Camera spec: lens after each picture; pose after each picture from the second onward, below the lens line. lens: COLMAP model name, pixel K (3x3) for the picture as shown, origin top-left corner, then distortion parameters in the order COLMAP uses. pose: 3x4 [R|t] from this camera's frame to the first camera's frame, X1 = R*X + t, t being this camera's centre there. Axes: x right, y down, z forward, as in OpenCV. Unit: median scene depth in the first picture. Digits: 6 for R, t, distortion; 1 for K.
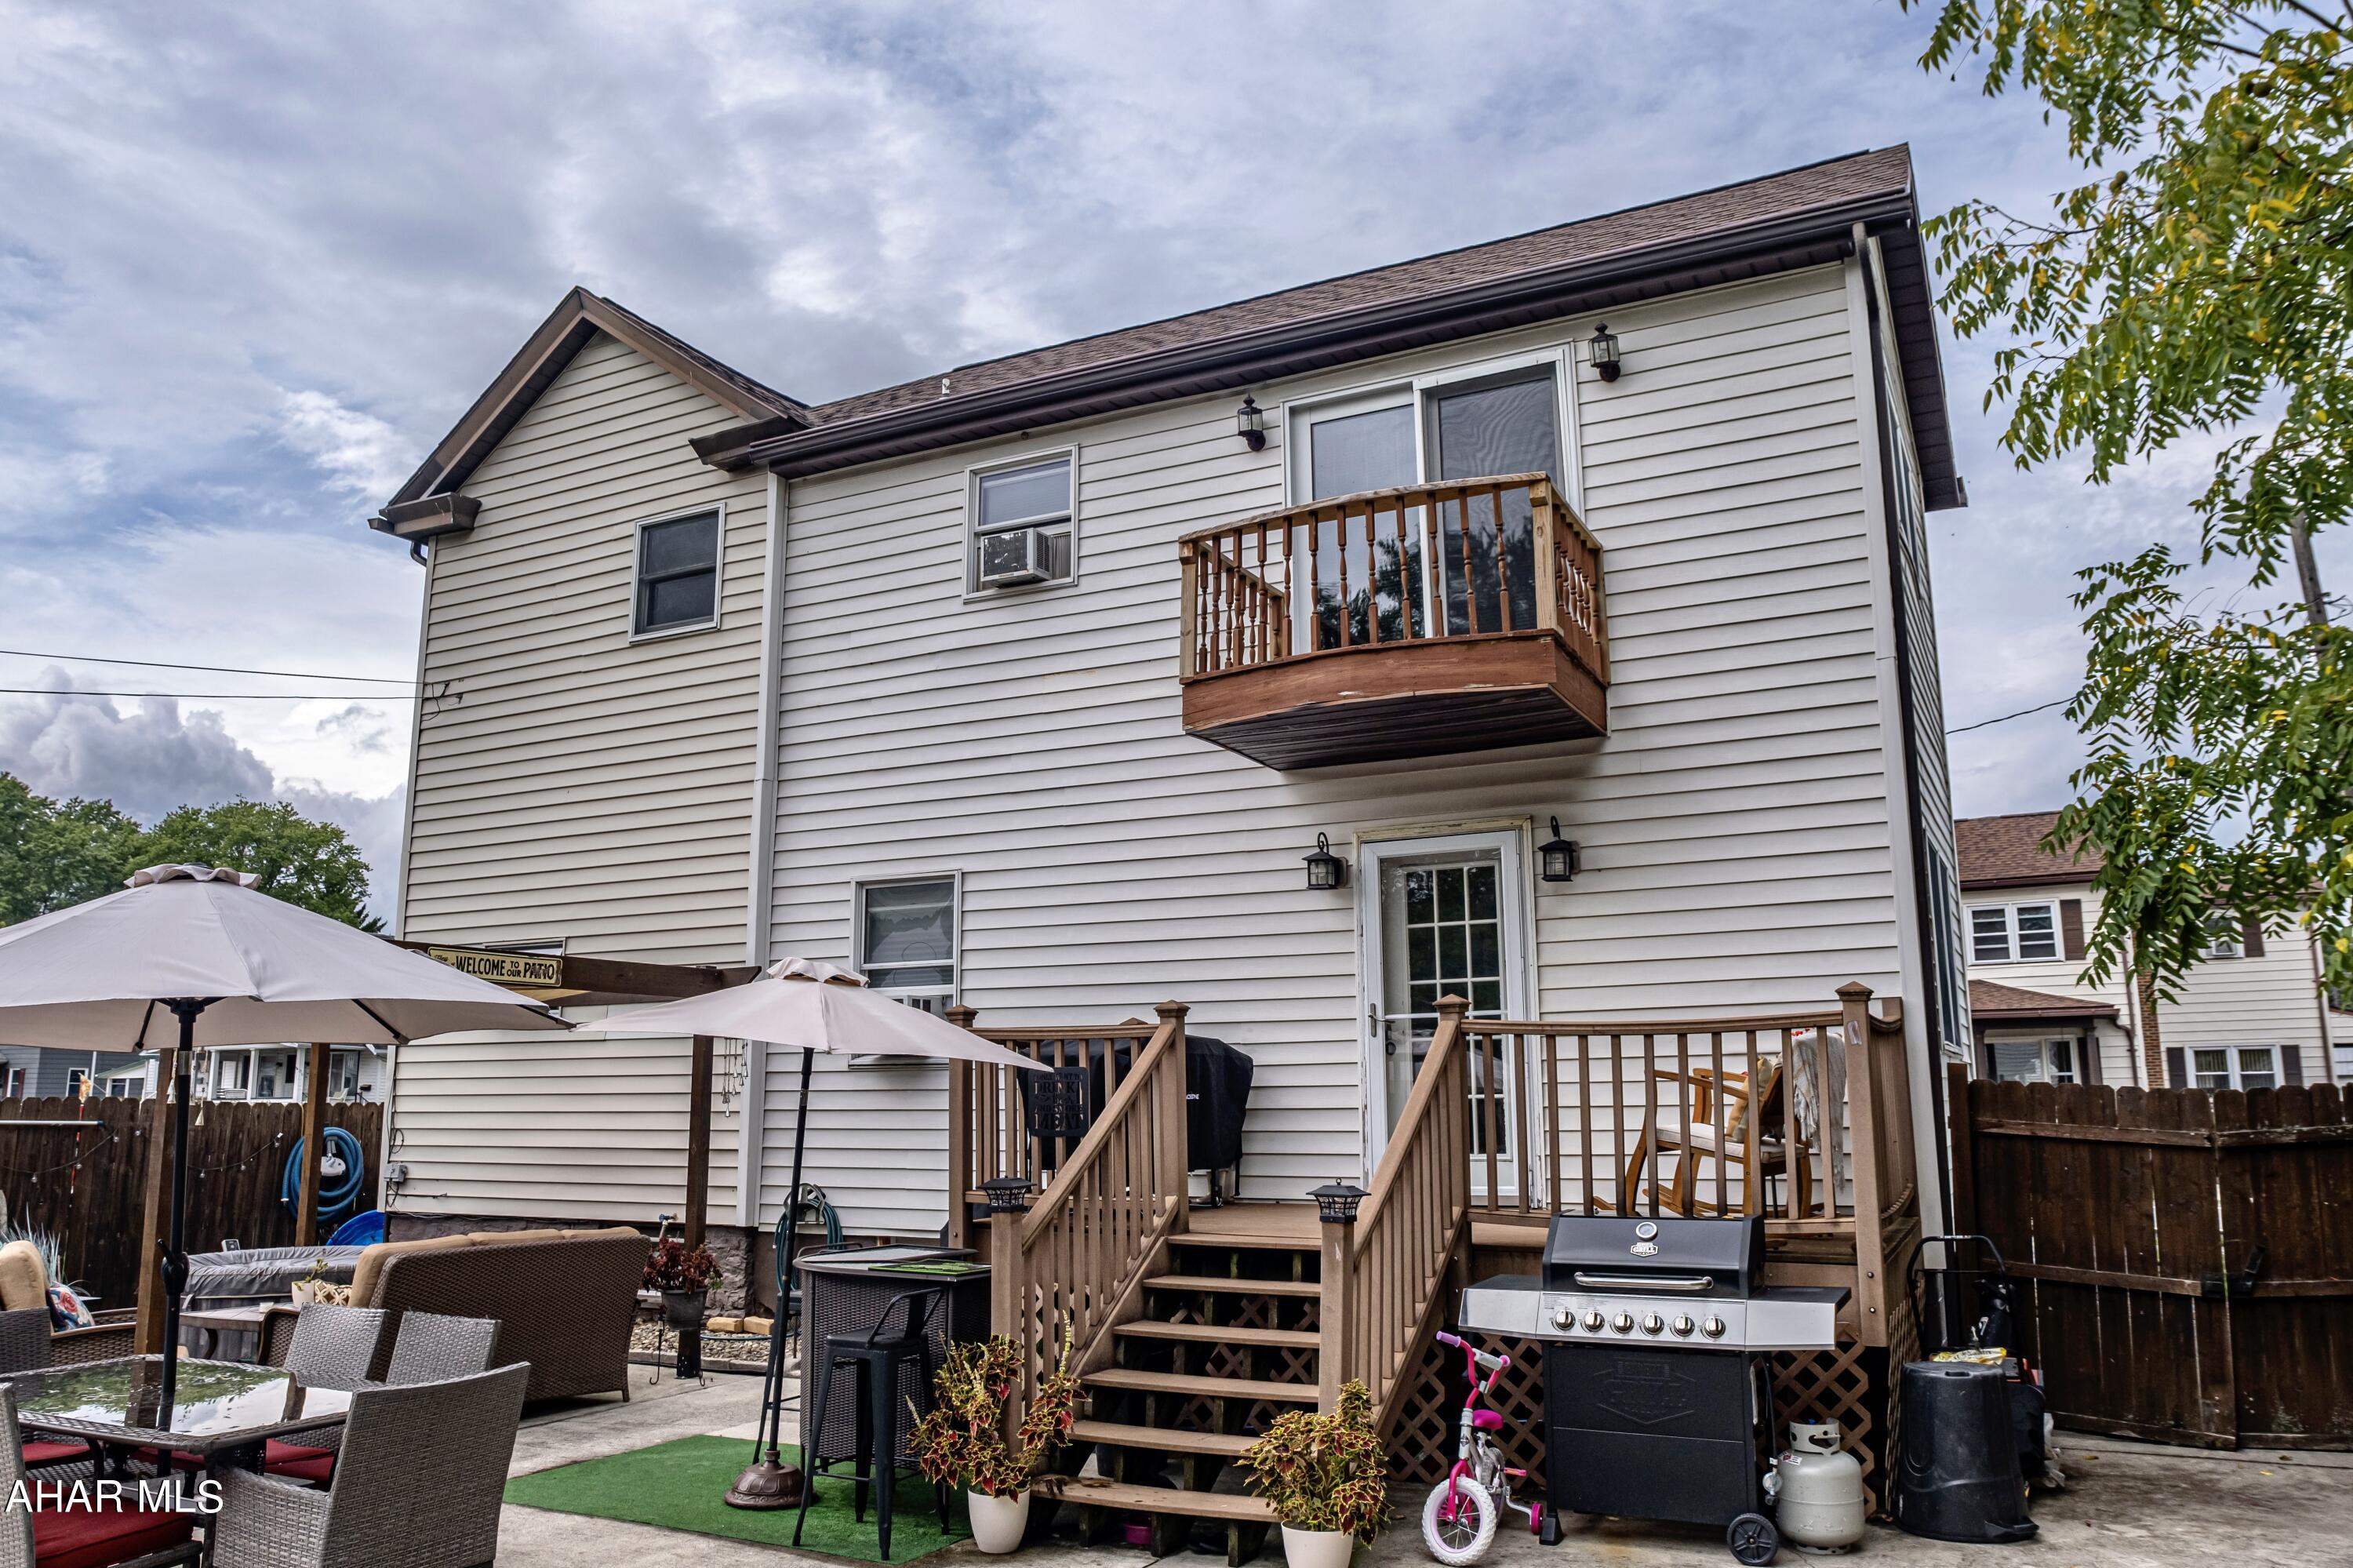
lens RADIAL K [[1746.3, 0, 1176.5], [0, 1746.3, 784.0], [0, 0, 1]] dist [-0.113156, 0.130944]
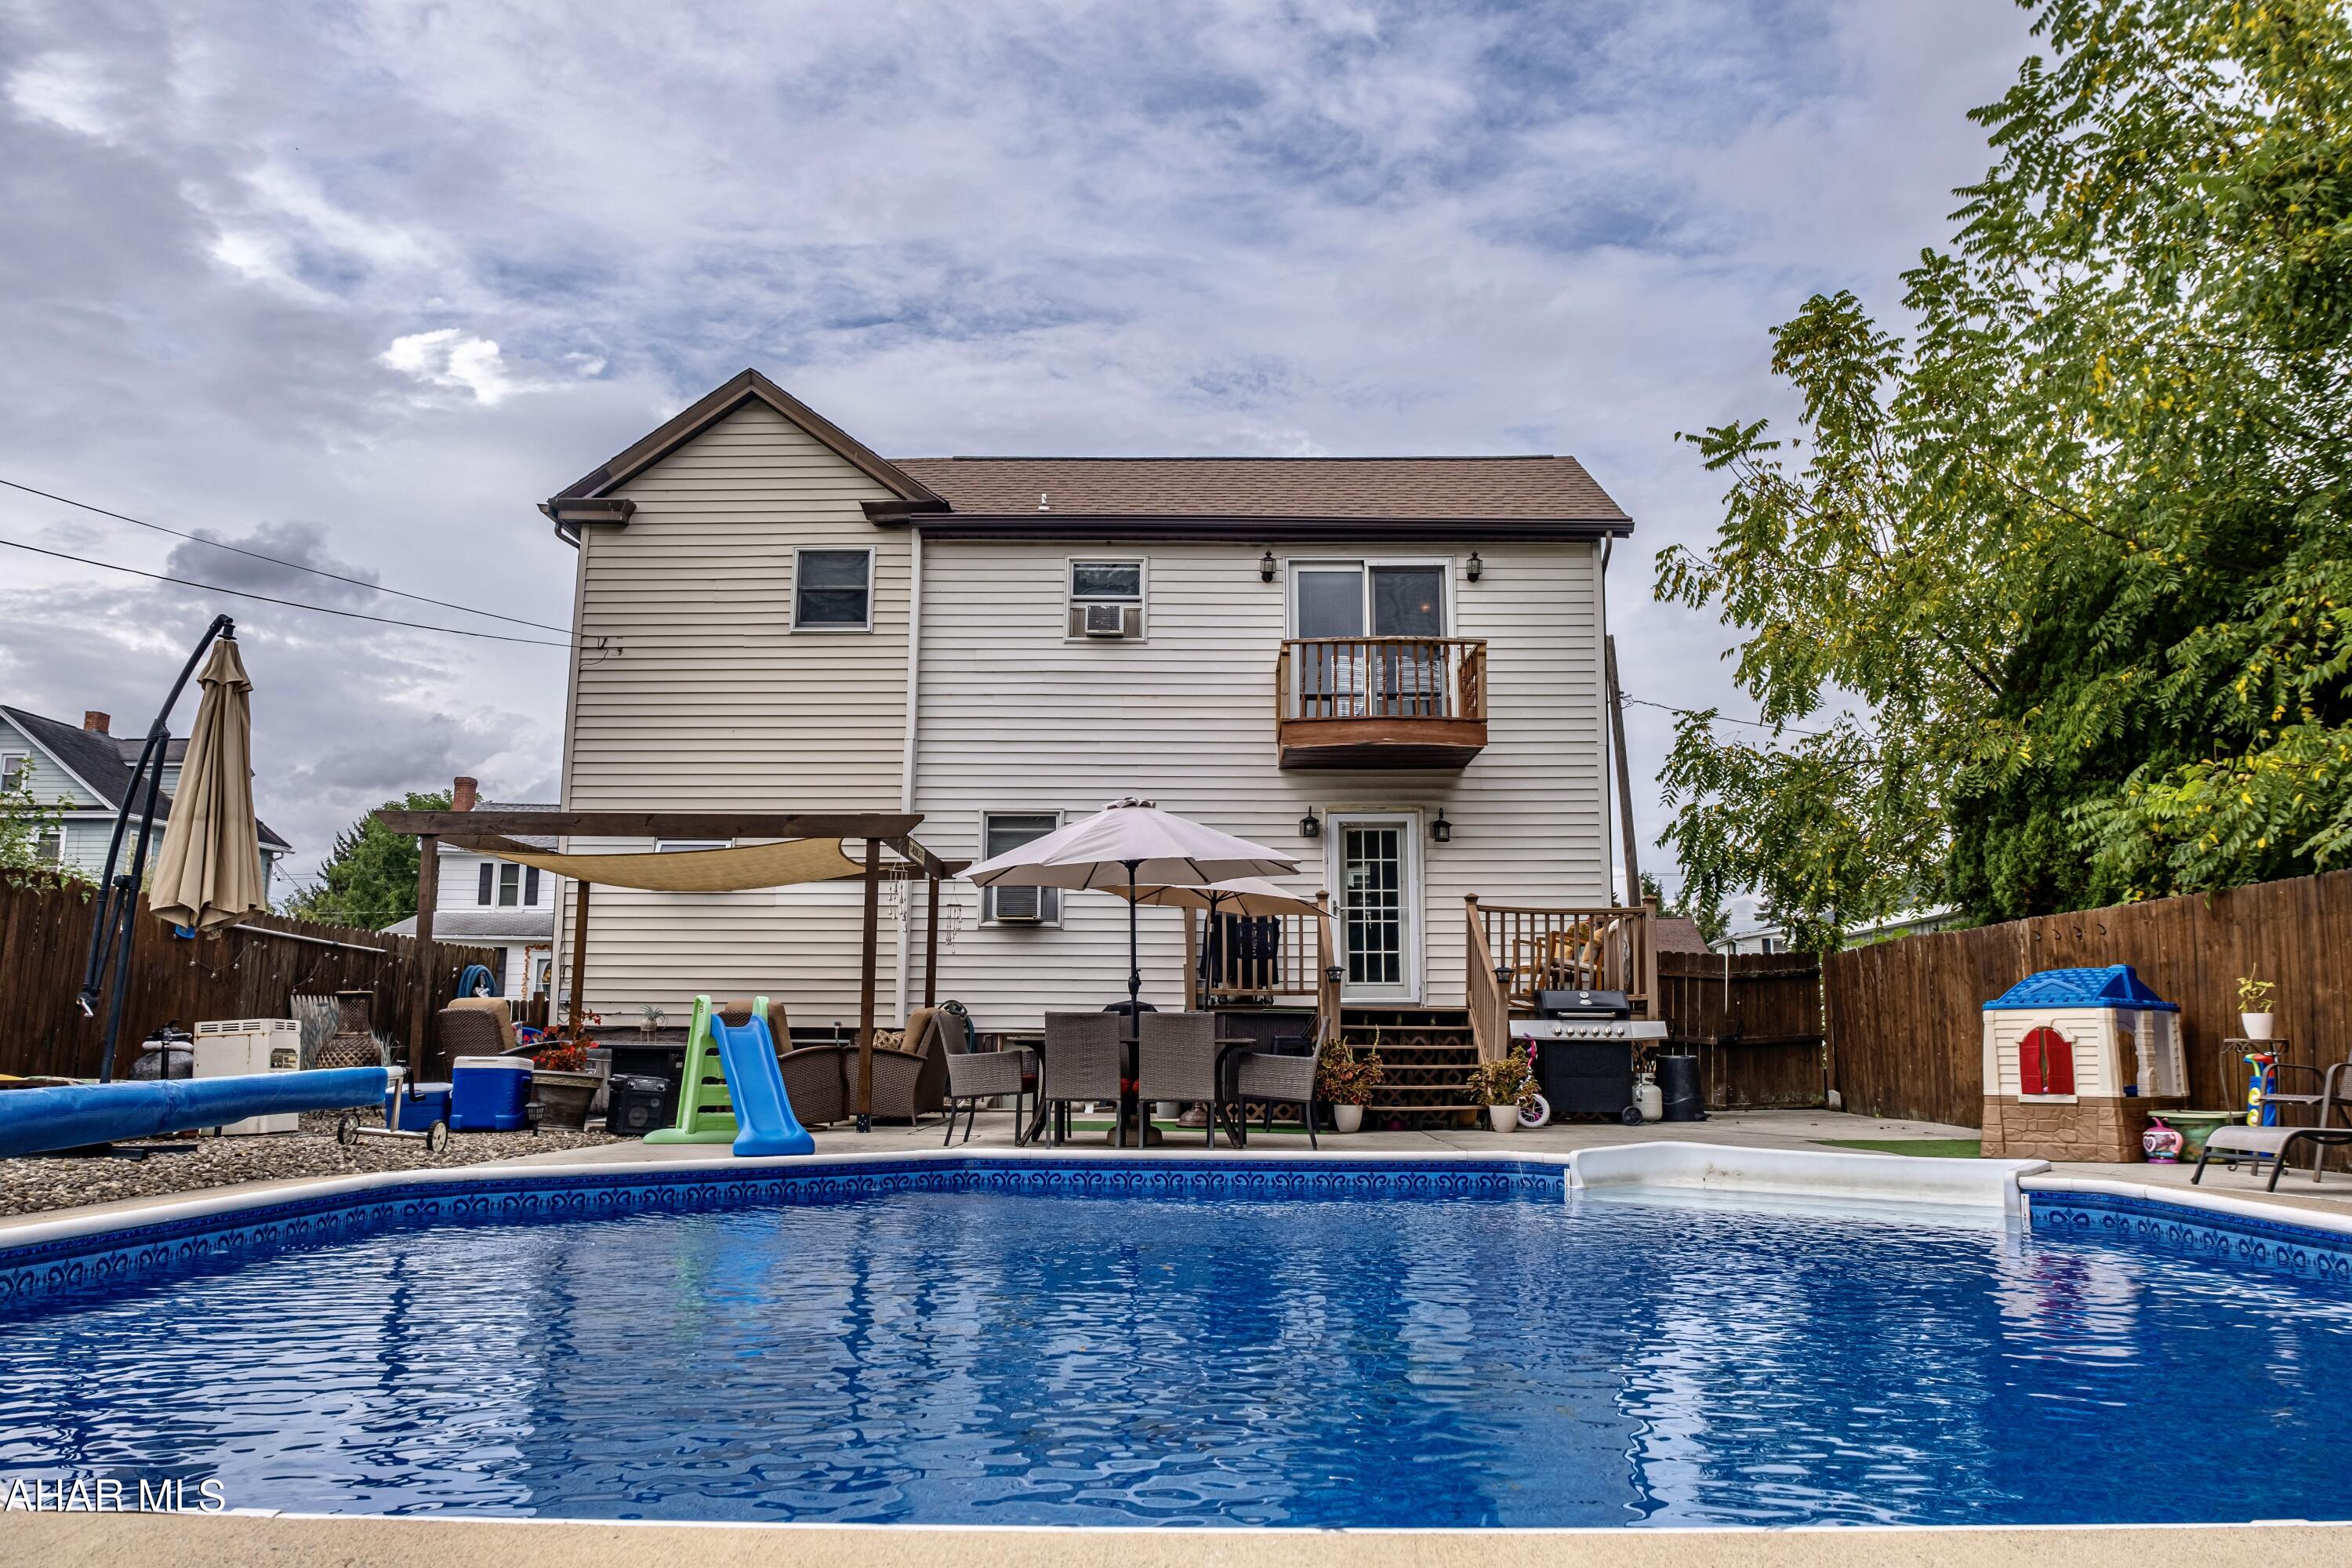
lens RADIAL K [[1745.5, 0, 1176.0], [0, 1745.5, 784.0], [0, 0, 1]] dist [-0.113156, 0.130944]
pose [[0.891800, 0.080430, 0.445224, -0.680167], [-0.092931, 0.995653, 0.006279, 0.005250], [-0.442784, -0.046975, 0.895397, -0.449573]]
